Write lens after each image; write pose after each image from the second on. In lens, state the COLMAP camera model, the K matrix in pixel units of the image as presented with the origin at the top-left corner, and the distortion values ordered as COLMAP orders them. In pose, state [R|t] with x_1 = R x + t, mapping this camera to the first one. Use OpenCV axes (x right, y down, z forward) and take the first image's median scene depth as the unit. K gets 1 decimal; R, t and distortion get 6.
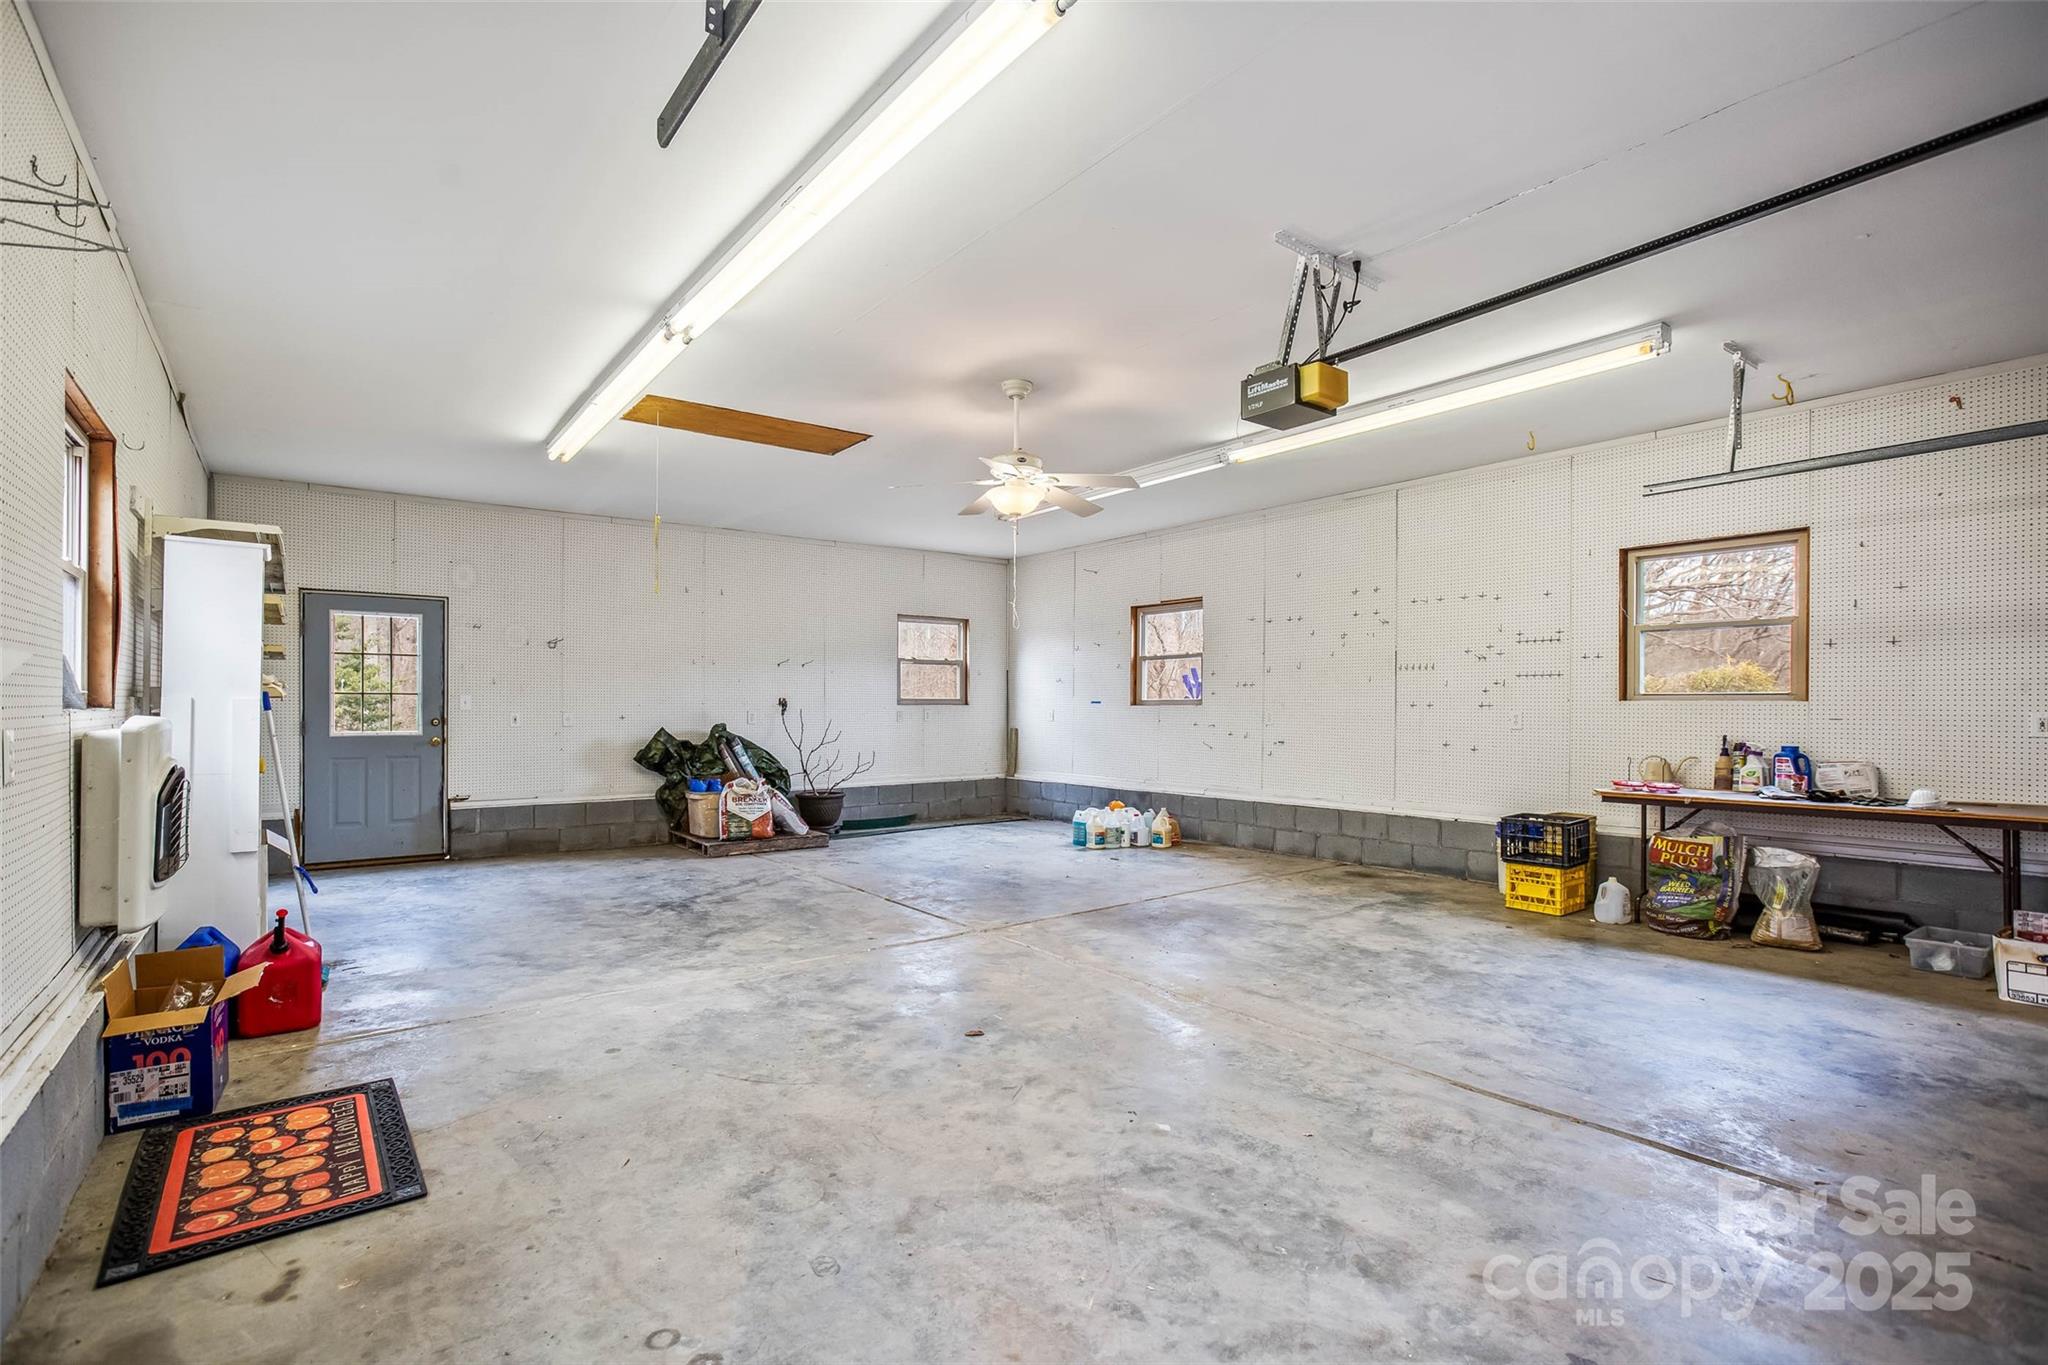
lens RADIAL K [[978.9, 0, 1018.6], [0, 978.9, 675.5], [0, 0, 1]] dist [-0.068657, 0.040696]
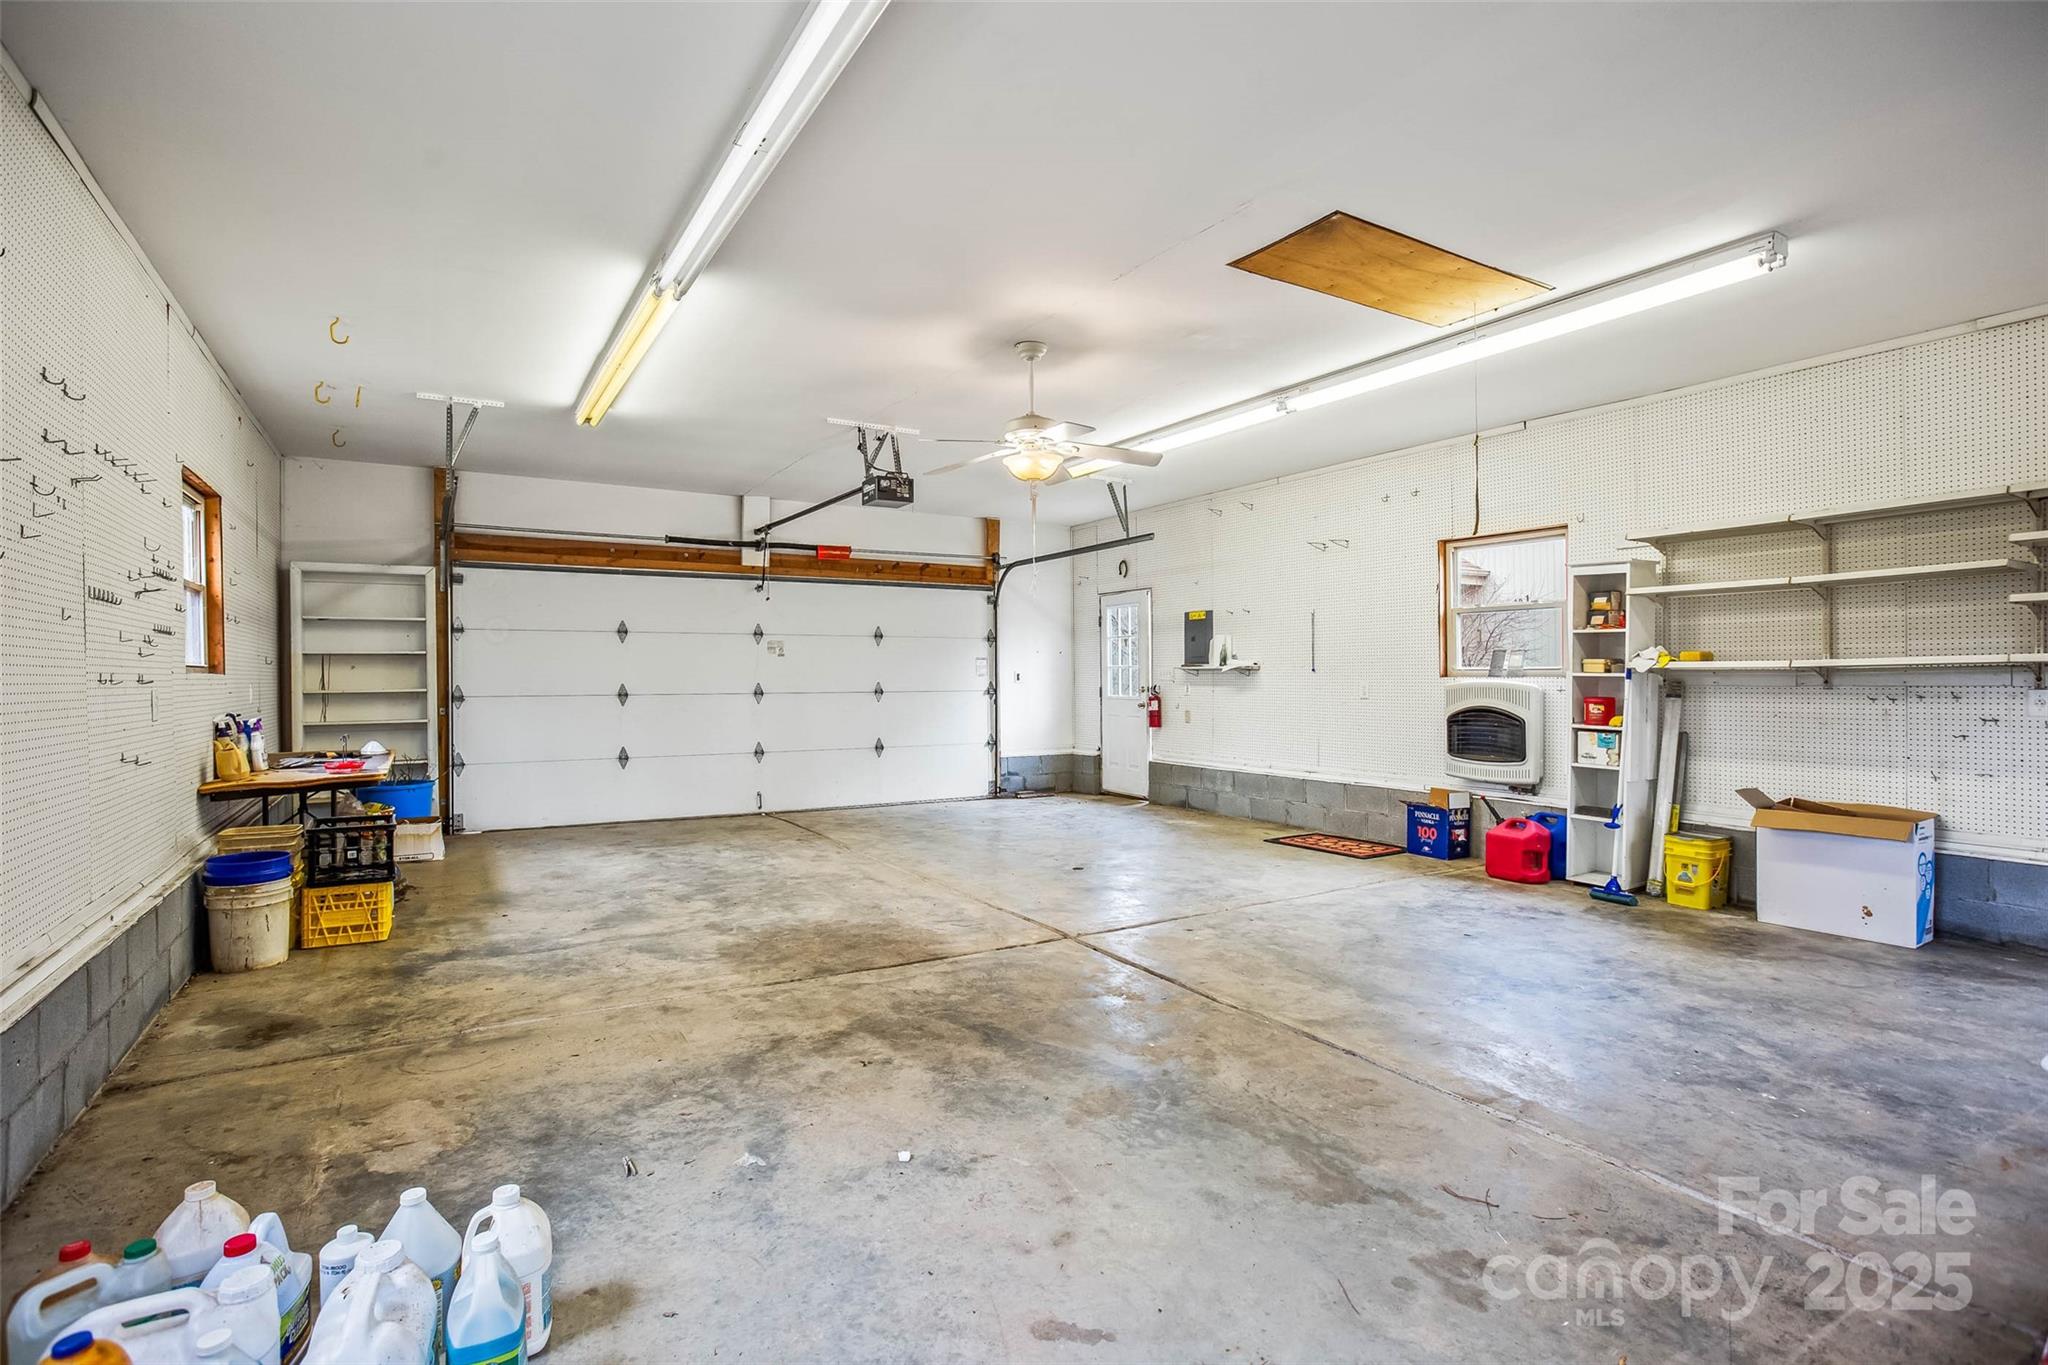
lens RADIAL K [[978.9, 0, 1018.6], [0, 978.9, 675.5], [0, 0, 1]] dist [-0.068657, 0.040696]
pose [[-0.995137, 0.002080, 0.098474, -0.081919], [-0.000050, 0.999766, -0.021621, 0.050004], [-0.098496, -0.021521, -0.994905, 1.917949]]
